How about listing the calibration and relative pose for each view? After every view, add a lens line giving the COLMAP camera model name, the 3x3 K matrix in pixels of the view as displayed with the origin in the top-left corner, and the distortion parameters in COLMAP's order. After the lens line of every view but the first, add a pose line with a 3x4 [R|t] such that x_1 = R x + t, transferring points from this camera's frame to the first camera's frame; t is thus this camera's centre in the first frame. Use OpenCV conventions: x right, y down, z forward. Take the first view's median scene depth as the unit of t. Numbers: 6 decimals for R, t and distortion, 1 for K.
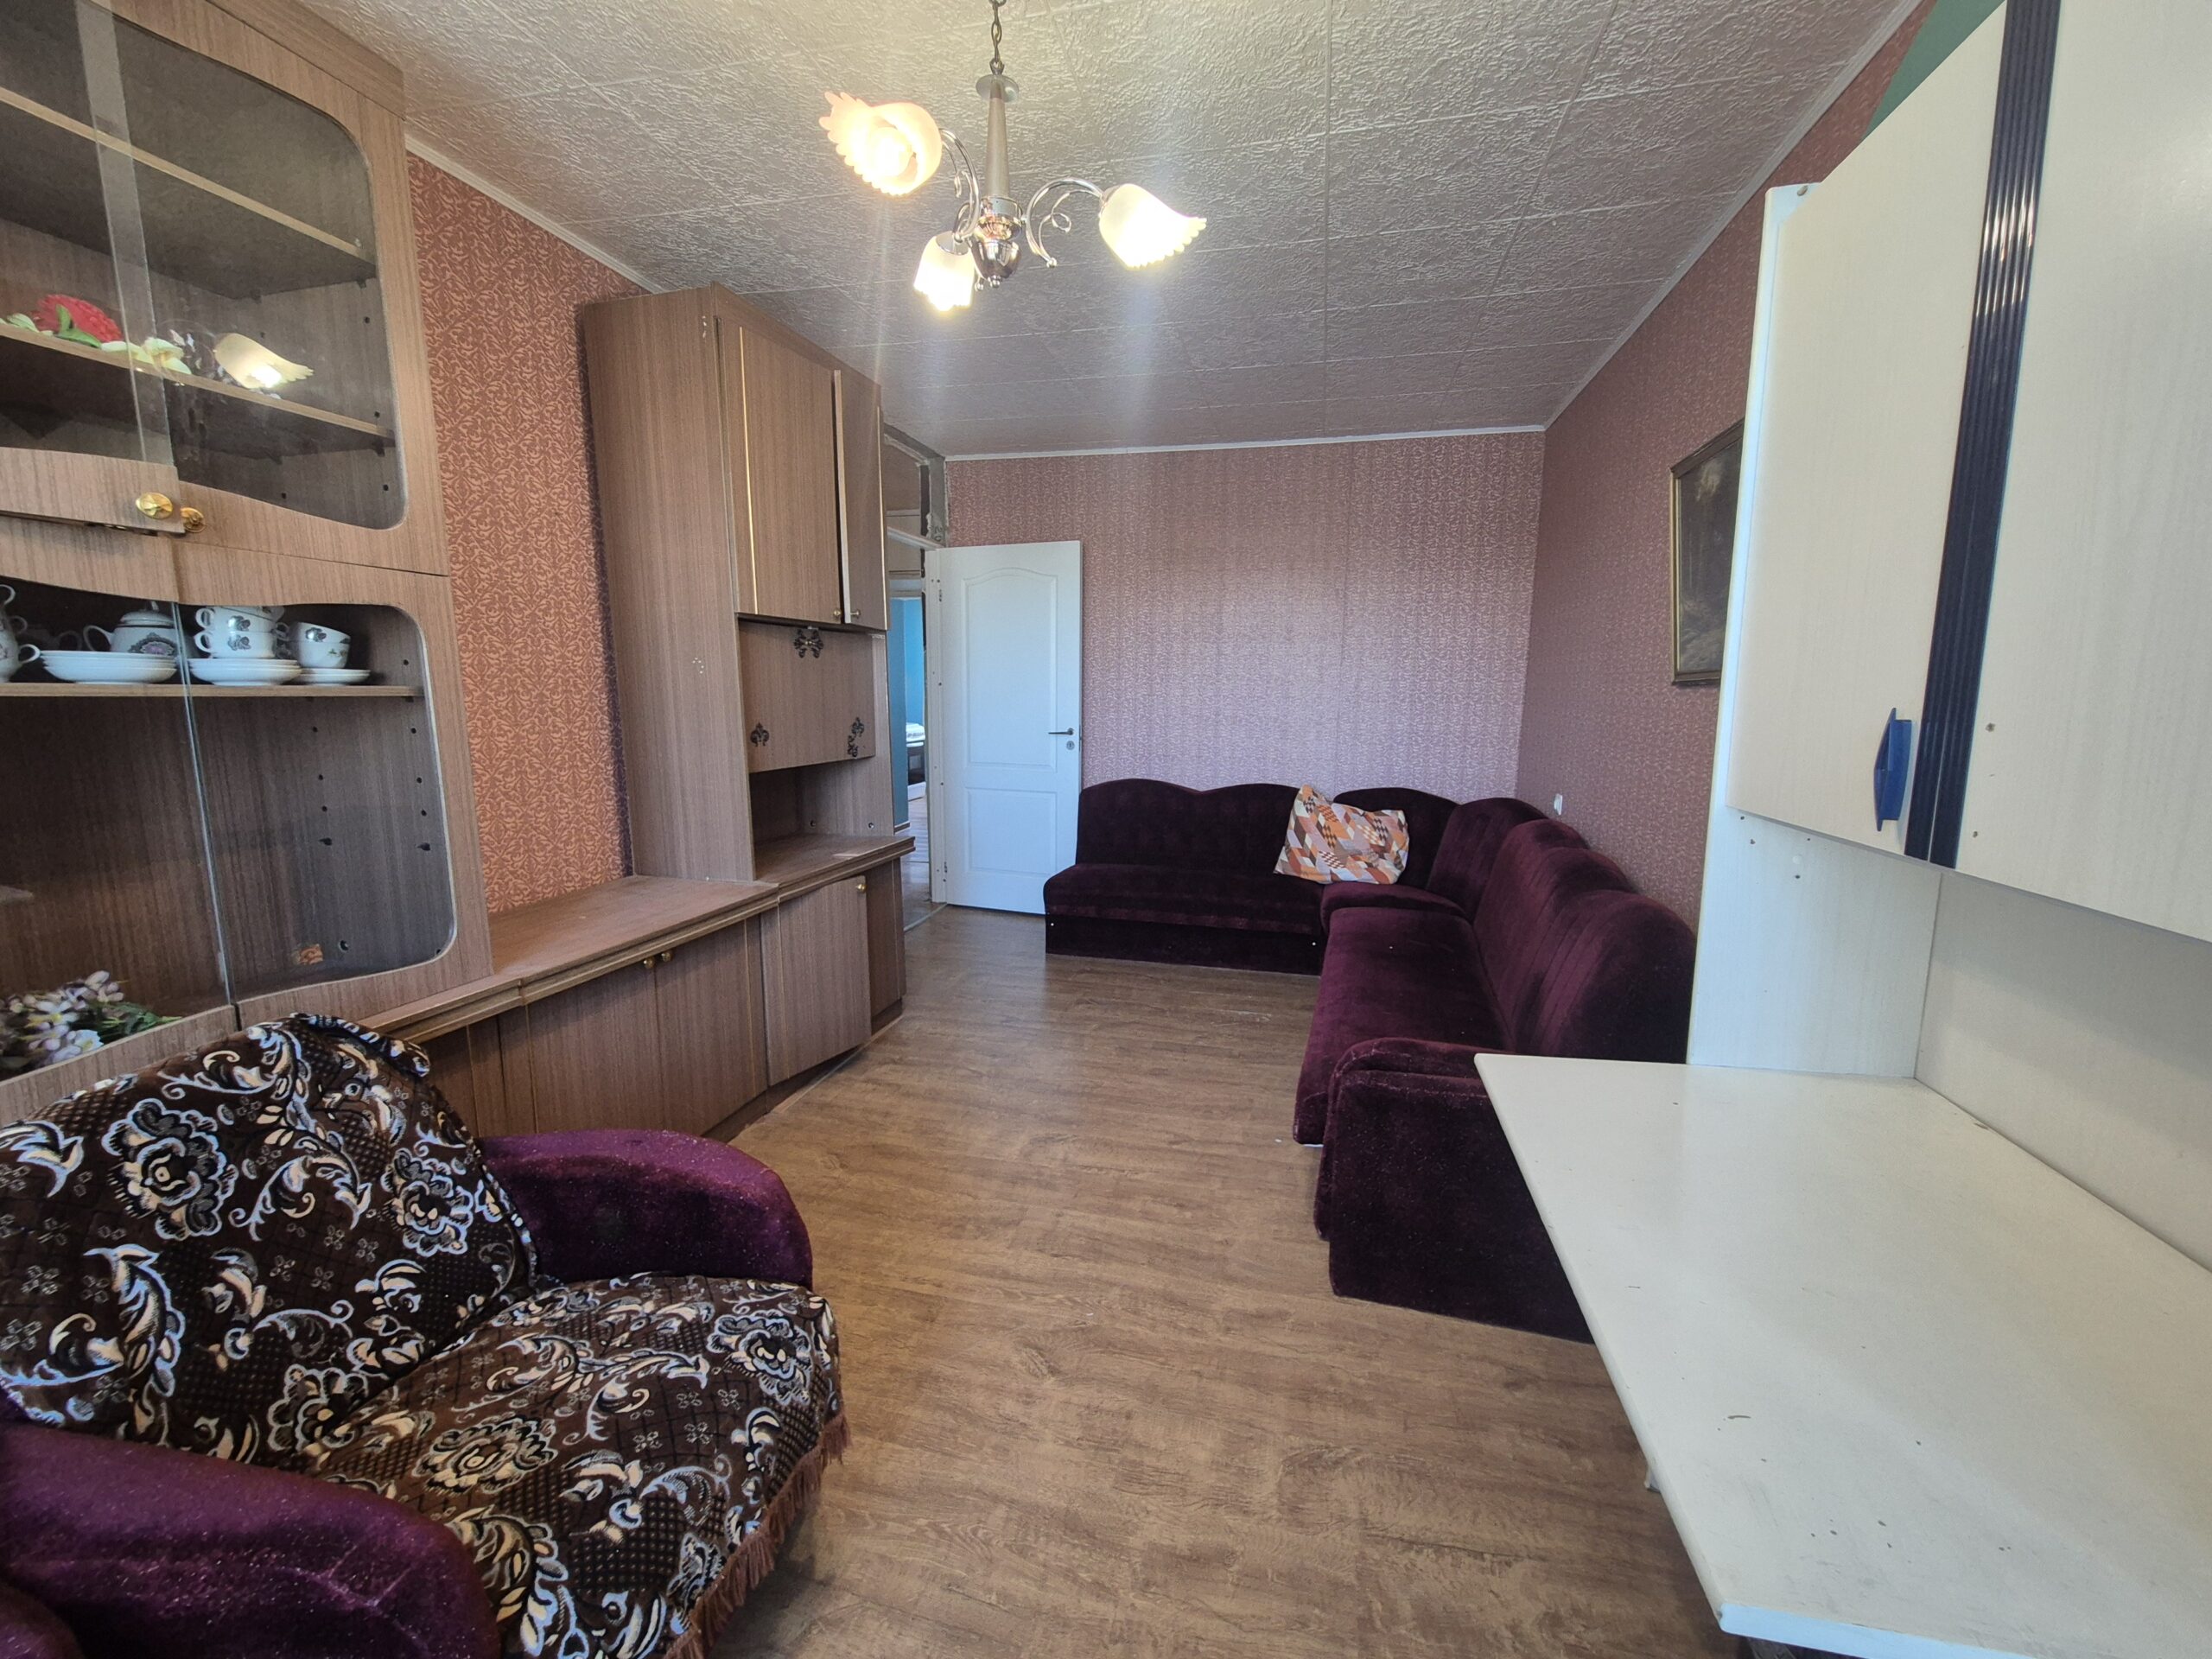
lens RADIAL K [[911.5, 0, 1100.0], [0, 911.5, 826.5], [0, 0, 1]] dist [-0.003926, 0.002702]
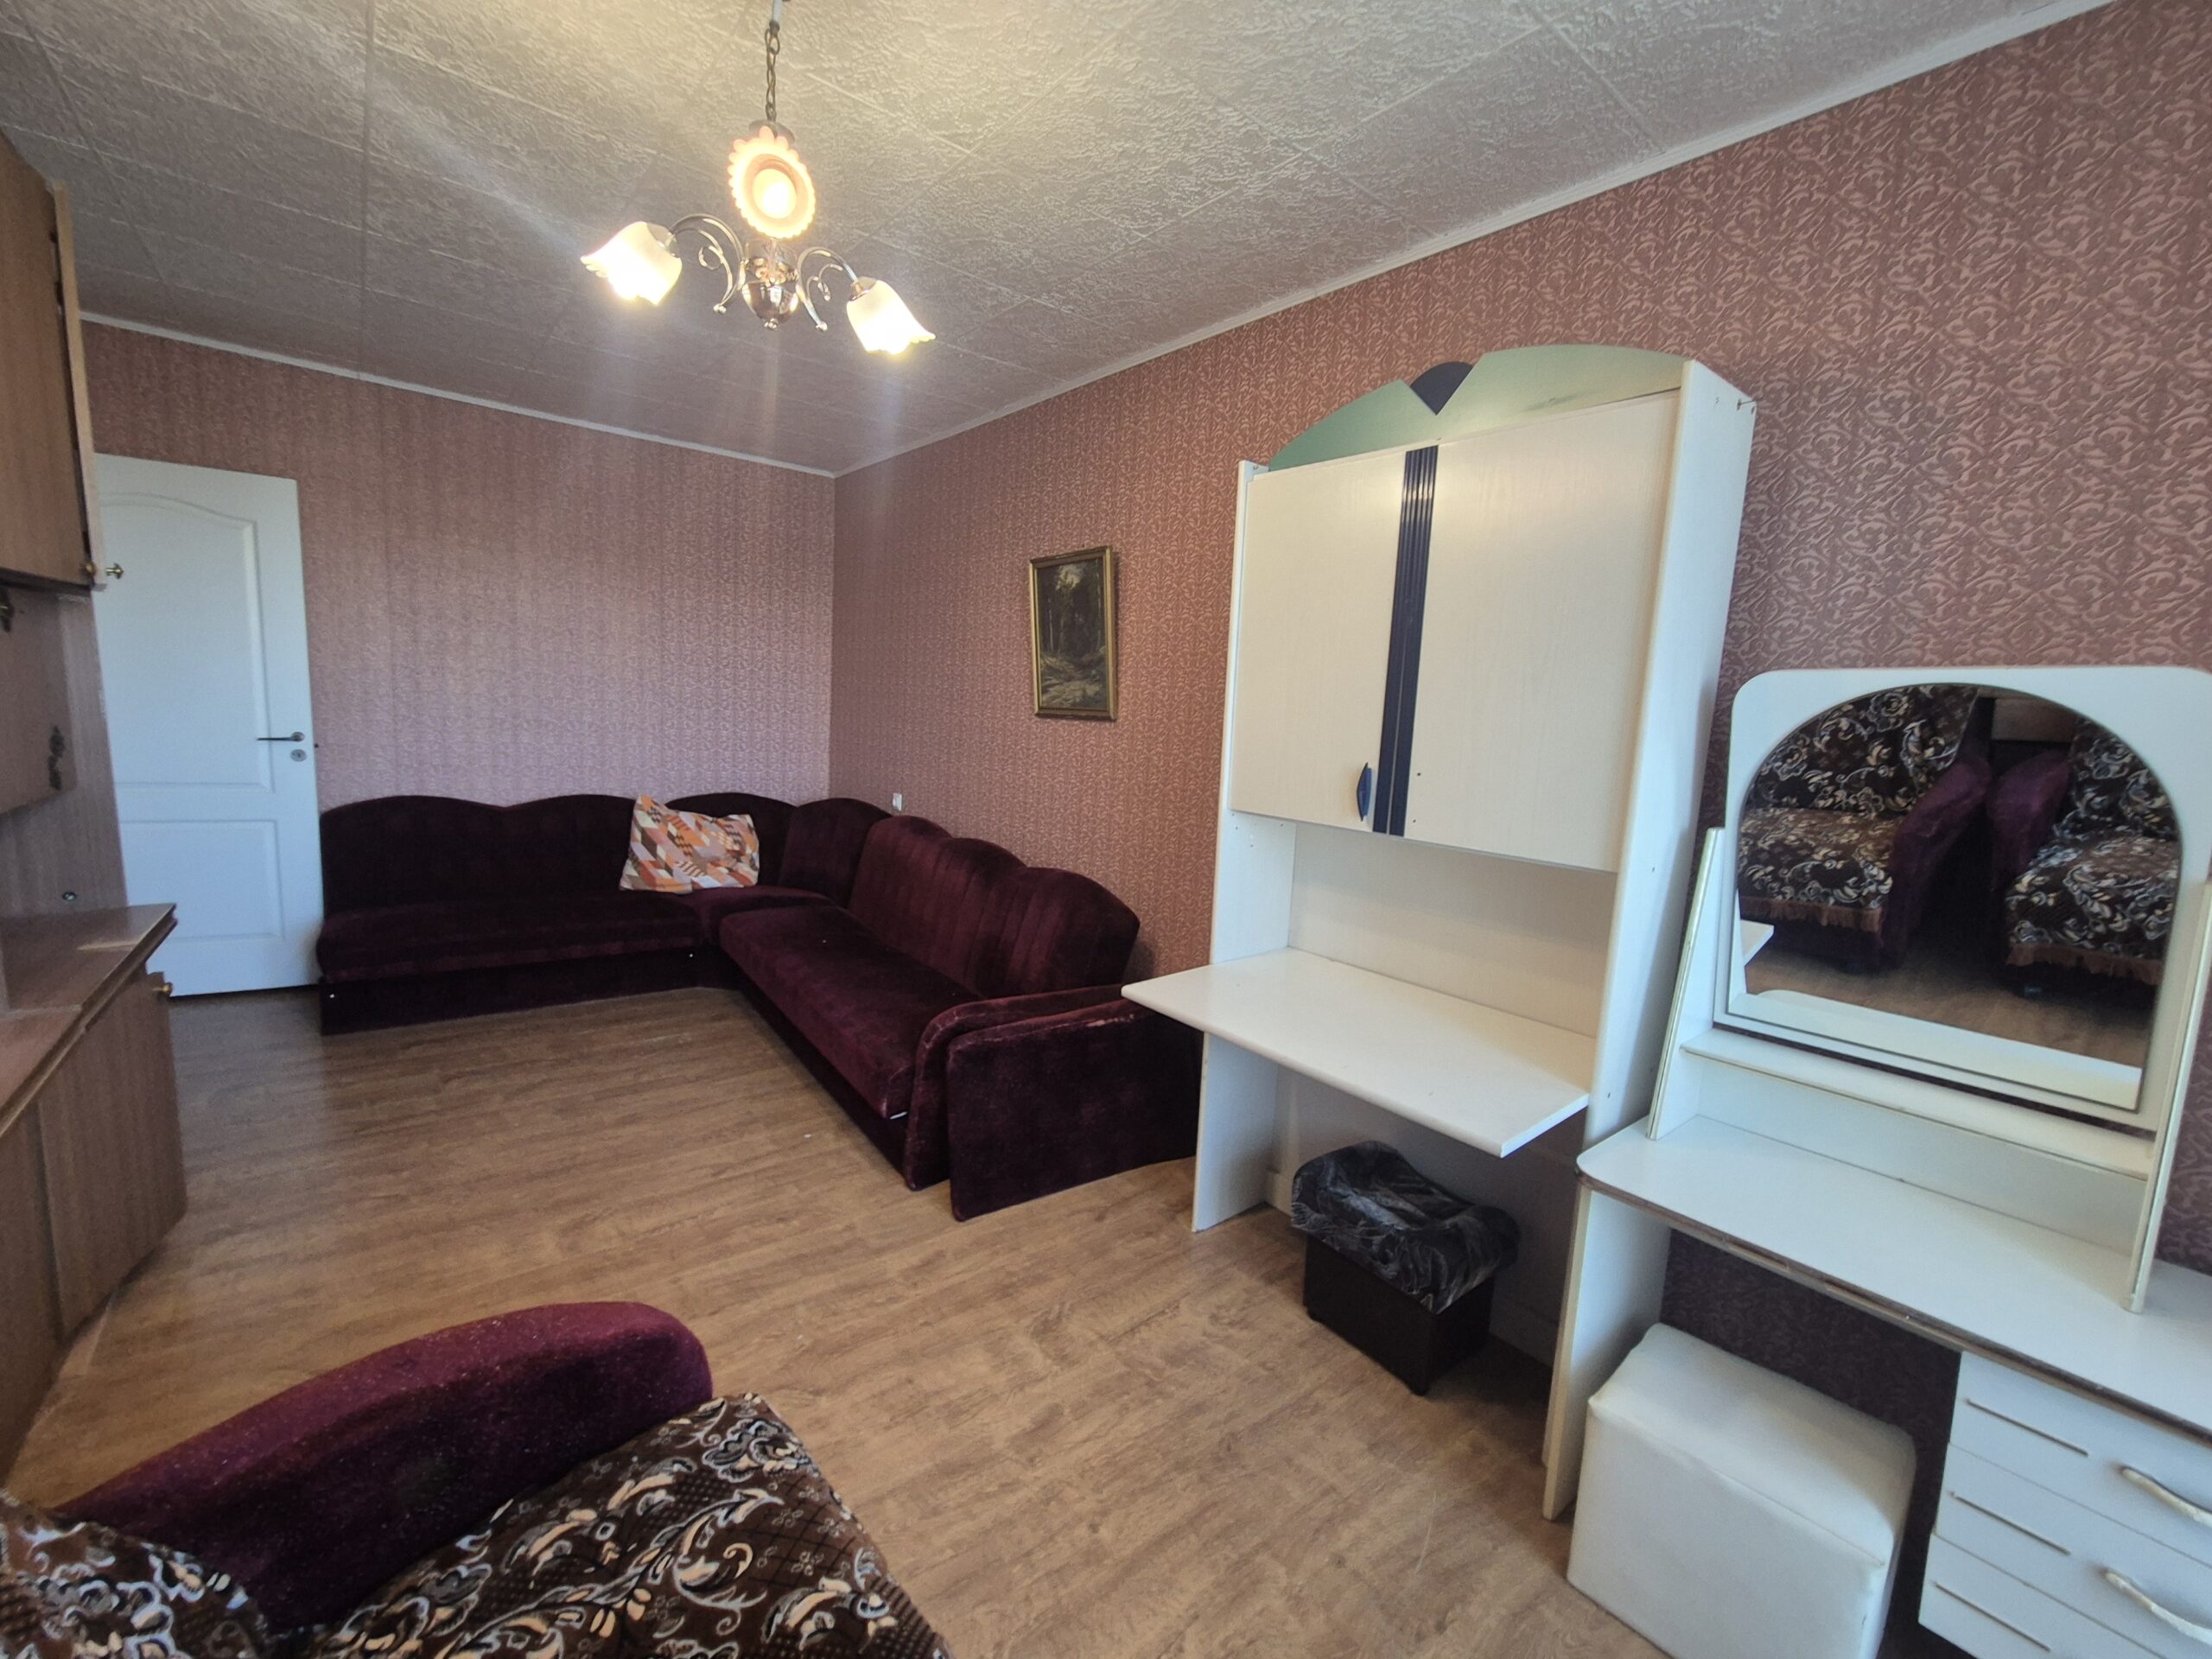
lens RADIAL K [[911.5, 0, 1091.3], [0, 911.5, 820.1], [0, 0, 1]] dist [-0.003926, 0.002702]
pose [[0.617065, -0.071329, 0.783673, -0.342923], [0.066154, 0.997060, 0.038661, -0.035211], [-0.784127, 0.027987, 0.619969, 0.058792]]
